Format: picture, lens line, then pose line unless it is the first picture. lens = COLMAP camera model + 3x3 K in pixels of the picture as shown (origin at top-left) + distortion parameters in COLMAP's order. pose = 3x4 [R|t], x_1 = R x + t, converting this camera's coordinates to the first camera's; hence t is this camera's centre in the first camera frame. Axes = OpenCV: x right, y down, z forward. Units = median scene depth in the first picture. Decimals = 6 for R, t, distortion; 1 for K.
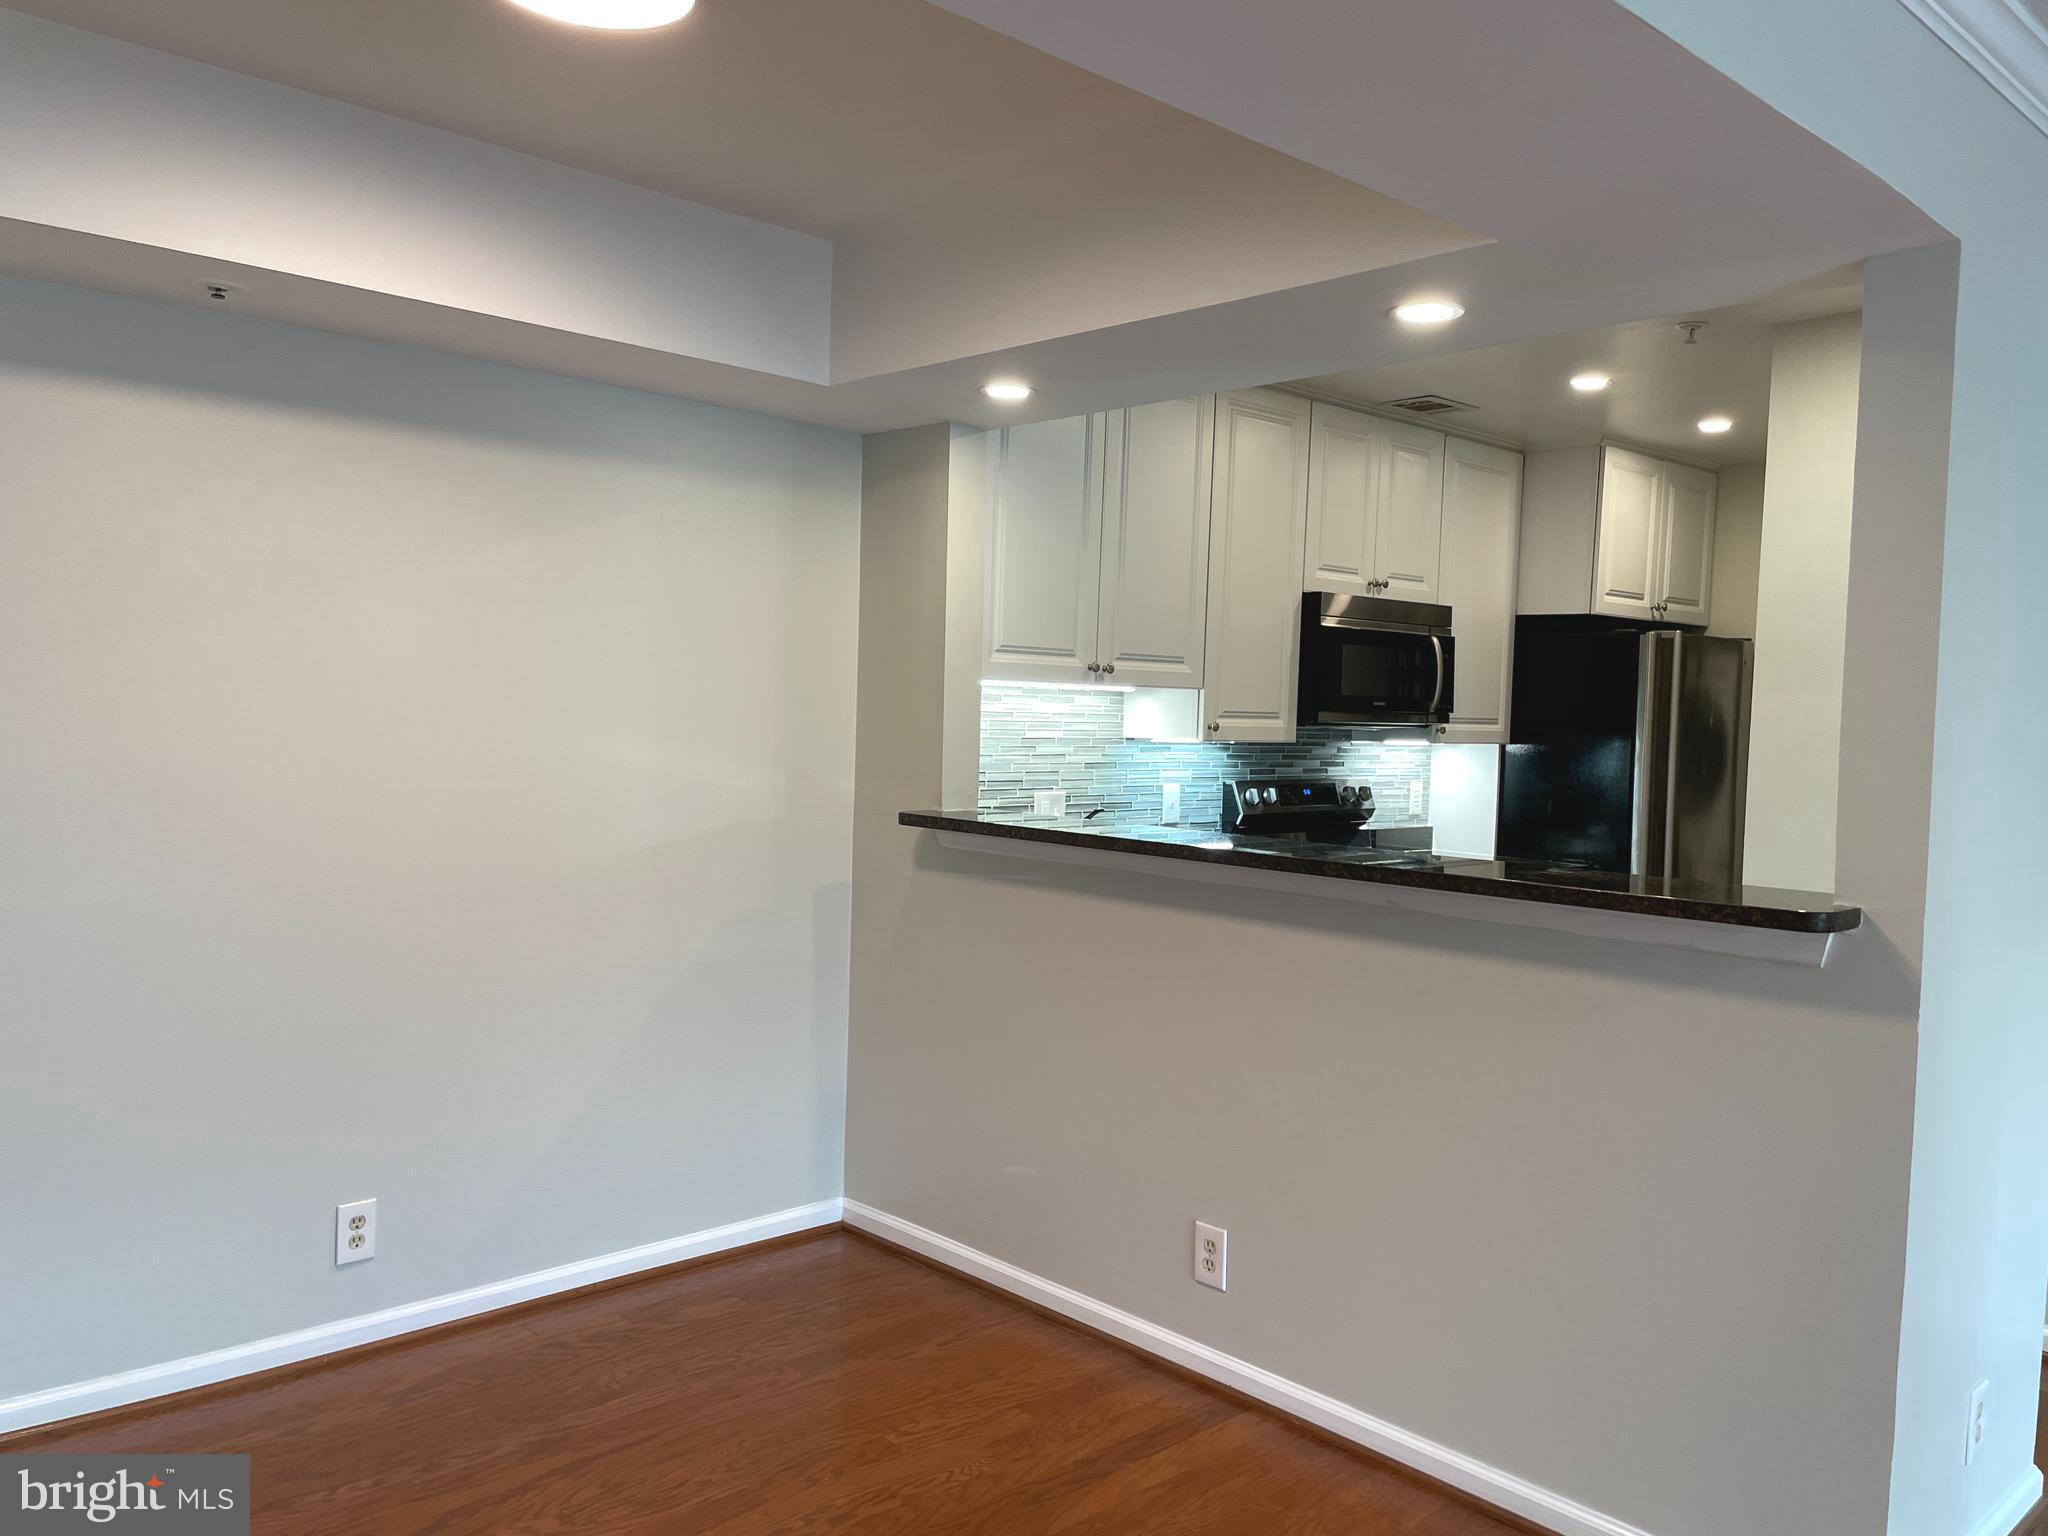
lens RADIAL K [[1546.6, 0, 1004.8], [0, 1546.6, 781.0], [0, 0, 1]] dist [0.099505, -0.133891]
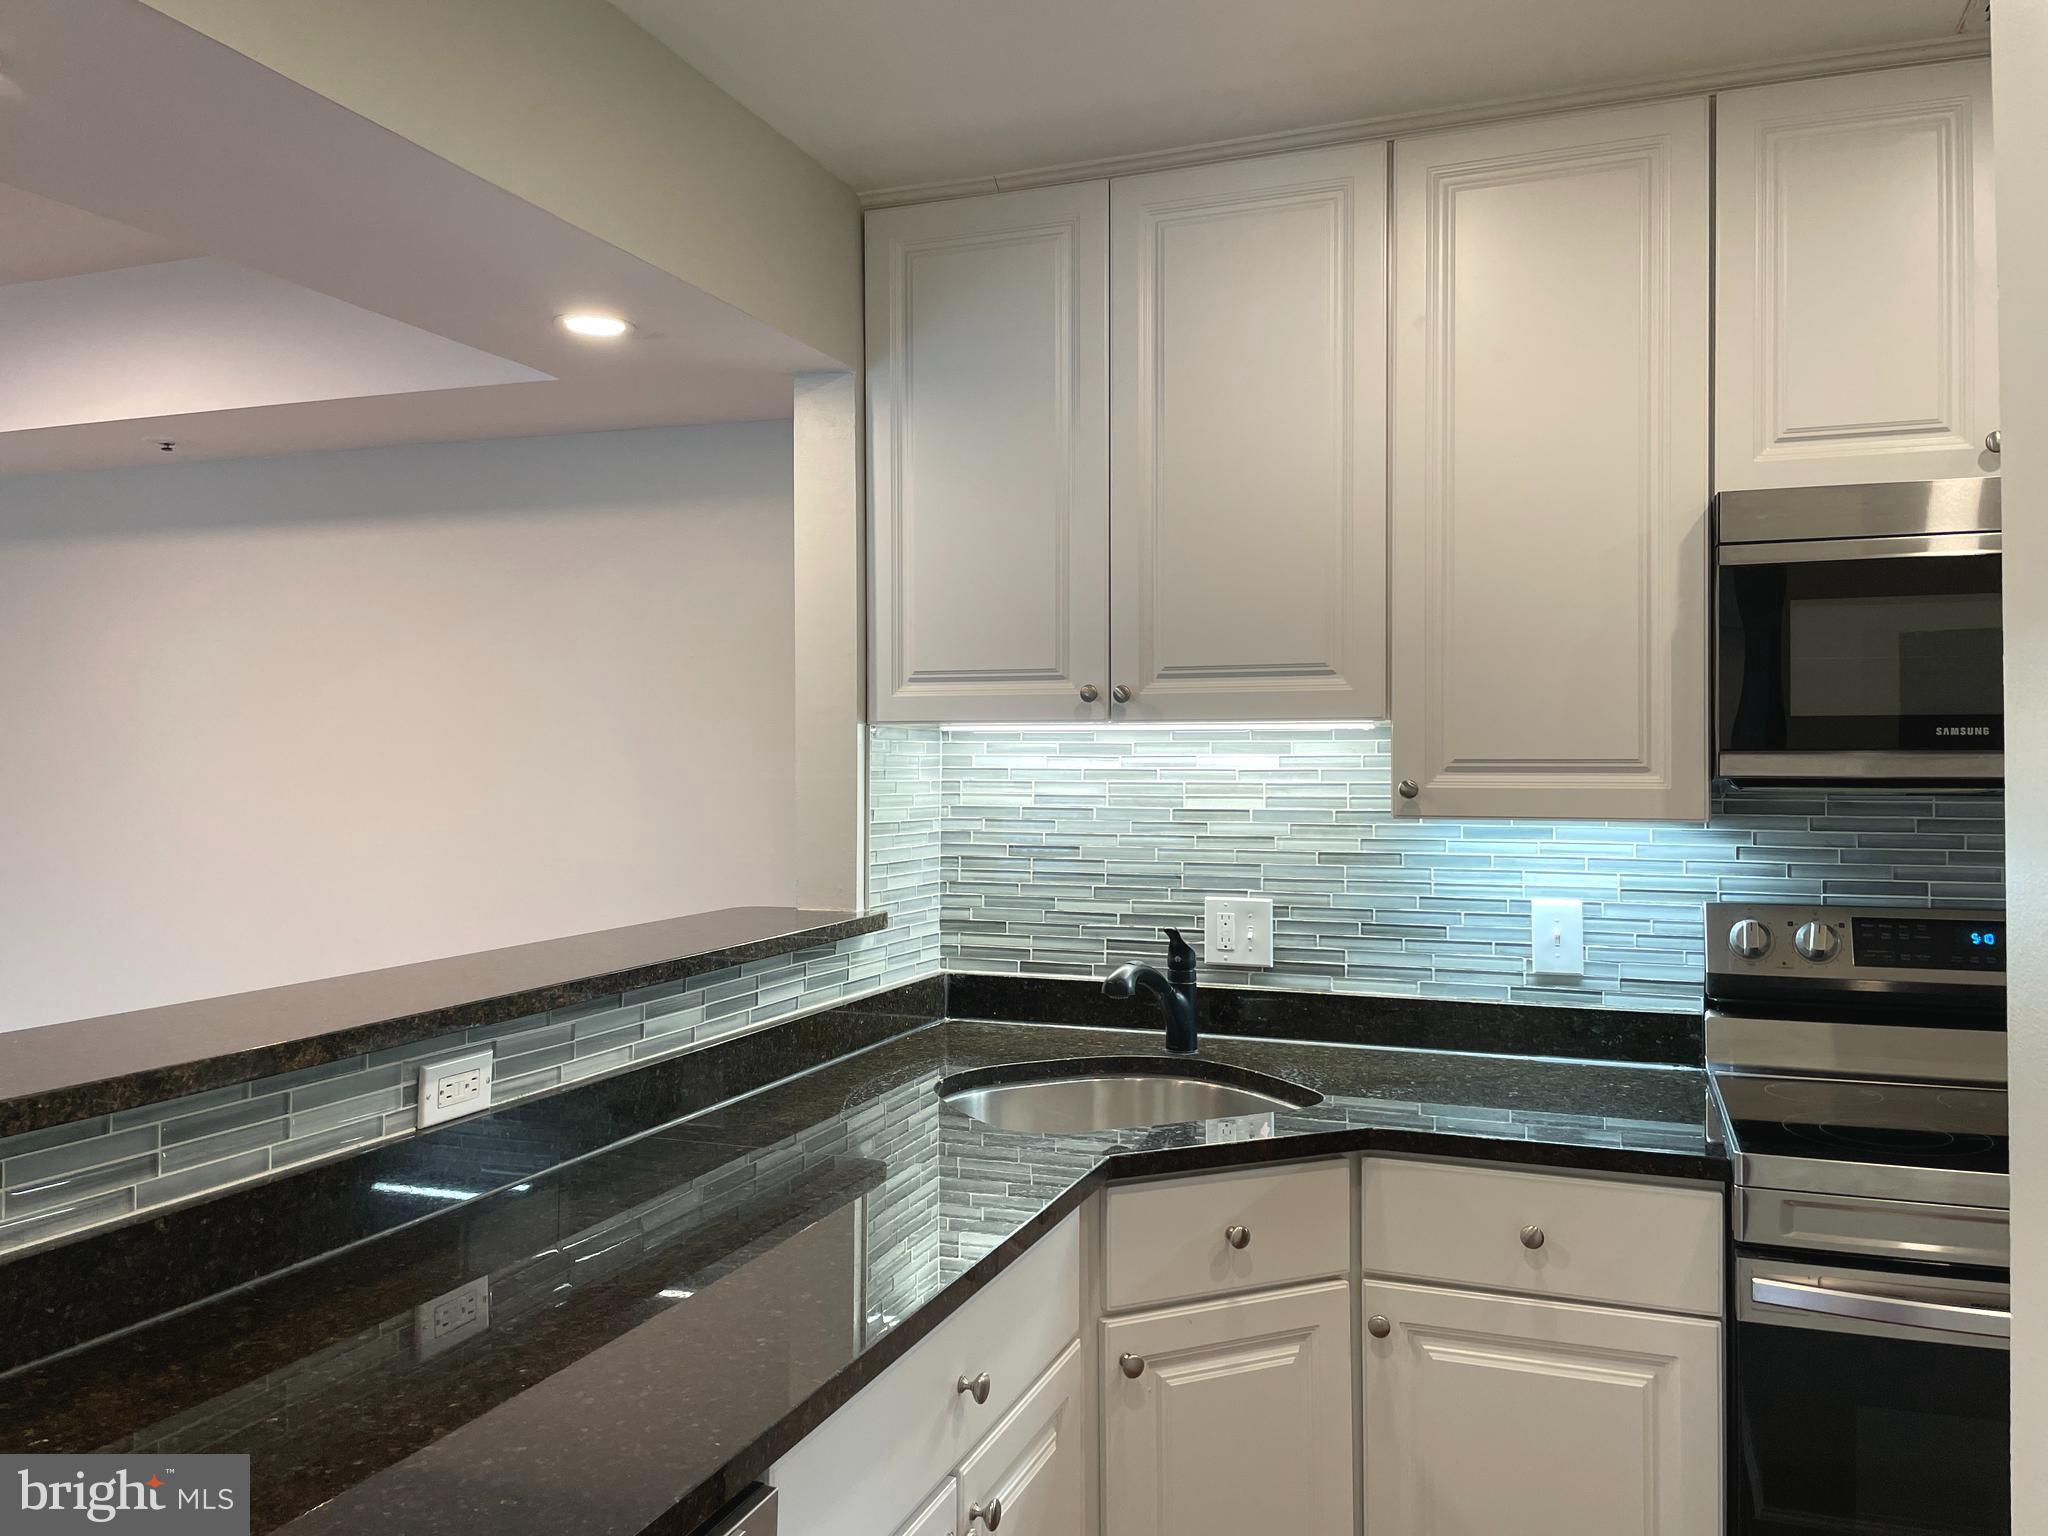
lens RADIAL K [[1546.6, 0, 1030.0], [0, 1546.6, 743.3], [0, 0, 1]] dist [0.099505, -0.133891]
pose [[0.450996, -0.037714, -0.891729, 0.523566], [-0.030958, 0.997845, -0.057859, -0.015363], [0.891989, 0.053700, 0.448857, 0.618001]]
